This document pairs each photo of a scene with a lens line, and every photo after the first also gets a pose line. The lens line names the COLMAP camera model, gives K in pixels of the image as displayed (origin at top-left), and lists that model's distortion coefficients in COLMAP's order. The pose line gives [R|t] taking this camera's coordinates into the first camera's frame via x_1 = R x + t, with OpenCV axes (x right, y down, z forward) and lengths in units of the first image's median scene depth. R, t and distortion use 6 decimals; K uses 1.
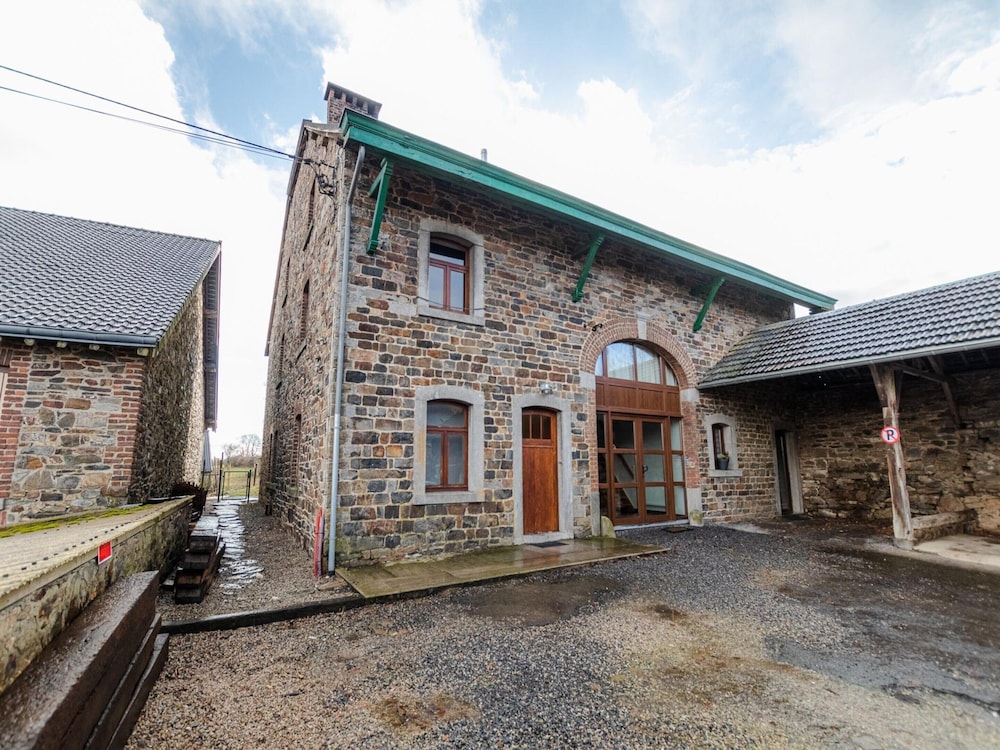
lens RADIAL K [[456.6, 0, 494.5], [0, 456.6, 395.9], [0, 0, 1]] dist [0.005796, -0.001770]
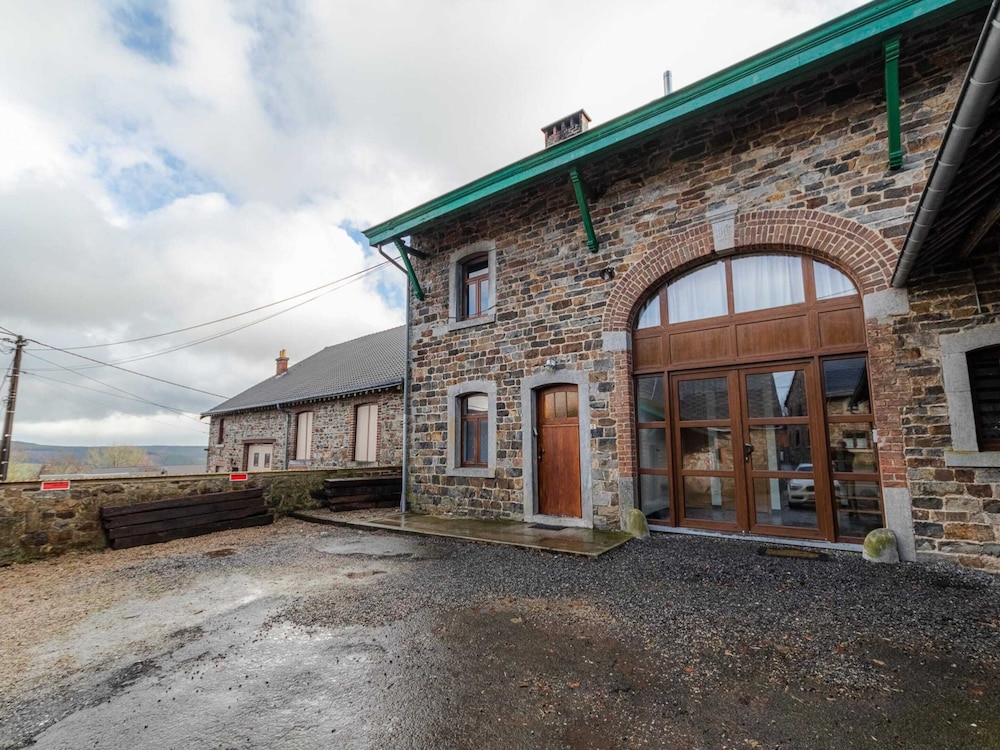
lens RADIAL K [[456.6, 0, 494.9], [0, 456.6, 390.0], [0, 0, 1]] dist [0.005796, -0.001770]
pose [[0.381073, -0.116974, -0.917115, 0.974795], [0.147578, 0.986941, -0.064560, 0.083857], [0.912691, -0.110744, 0.393359, 0.541188]]
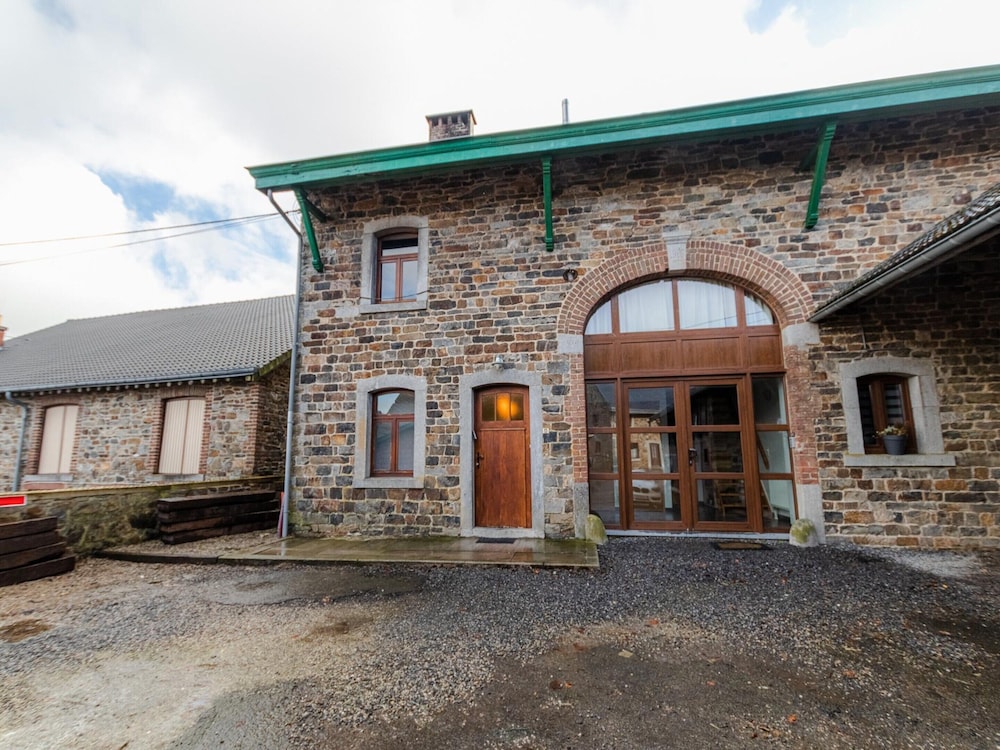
lens RADIAL K [[456.6, 0, 494.2], [0, 456.6, 392.6], [0, 0, 1]] dist [0.005796, -0.001770]
pose [[0.747504, -0.096435, -0.657220, 0.704889], [0.109242, 0.993781, -0.021571, 0.061085], [0.655213, -0.055672, 0.753390, 0.349354]]
